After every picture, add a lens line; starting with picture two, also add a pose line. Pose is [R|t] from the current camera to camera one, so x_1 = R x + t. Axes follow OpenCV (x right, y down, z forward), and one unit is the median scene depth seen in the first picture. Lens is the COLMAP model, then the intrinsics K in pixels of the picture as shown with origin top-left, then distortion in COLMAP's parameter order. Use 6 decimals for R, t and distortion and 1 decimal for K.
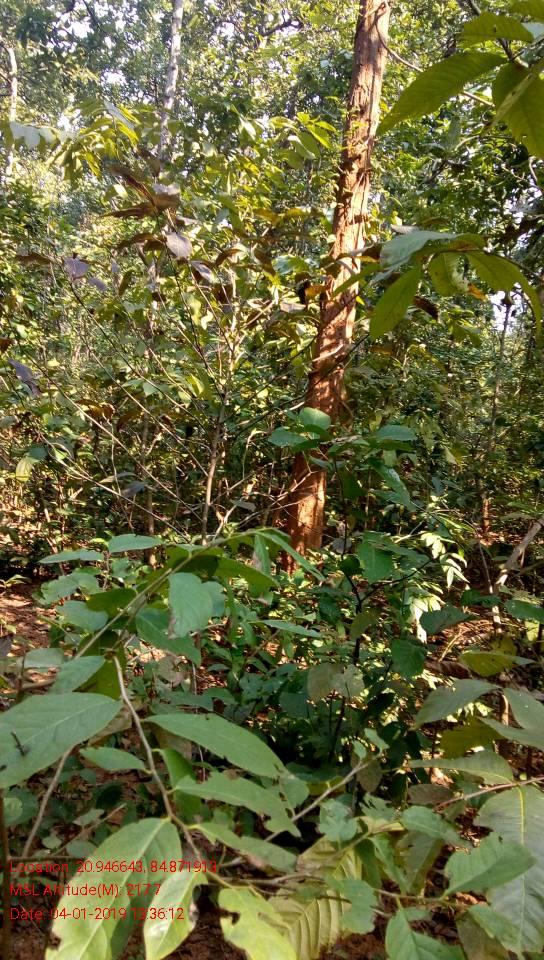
lens RADIAL K [[877.4, 0, 272.0], [0, 877.4, 480.0], [0, 0, 1]] dist [0.015800, -0.096930]
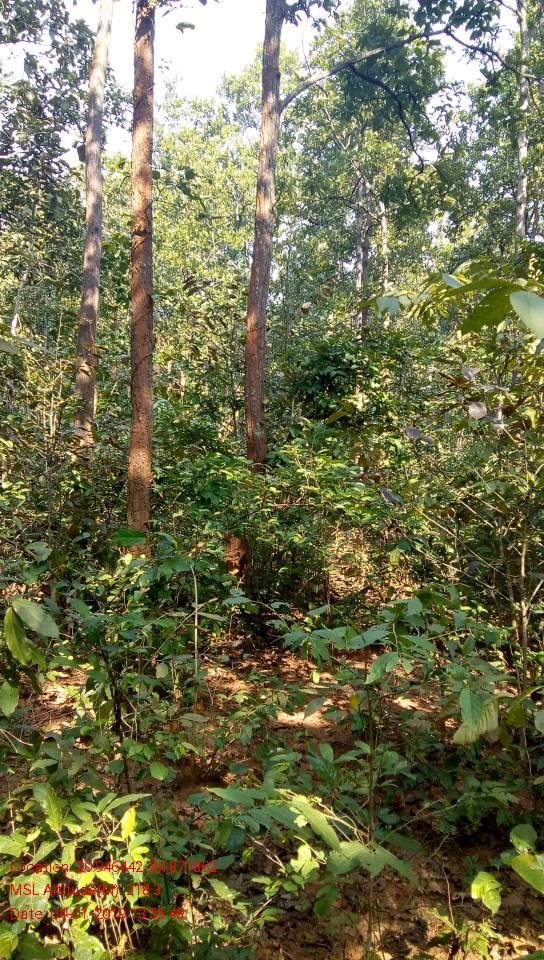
lens RADIAL K [[877.4, 0, 272.0], [0, 877.4, 480.0], [0, 0, 1]] dist [0.015800, -0.096930]
pose [[0.903387, -0.080409, -0.421219, 0.036760], [0.043673, 0.994407, -0.096165, -0.001655], [0.426596, 0.068478, 0.901846, -0.098713]]
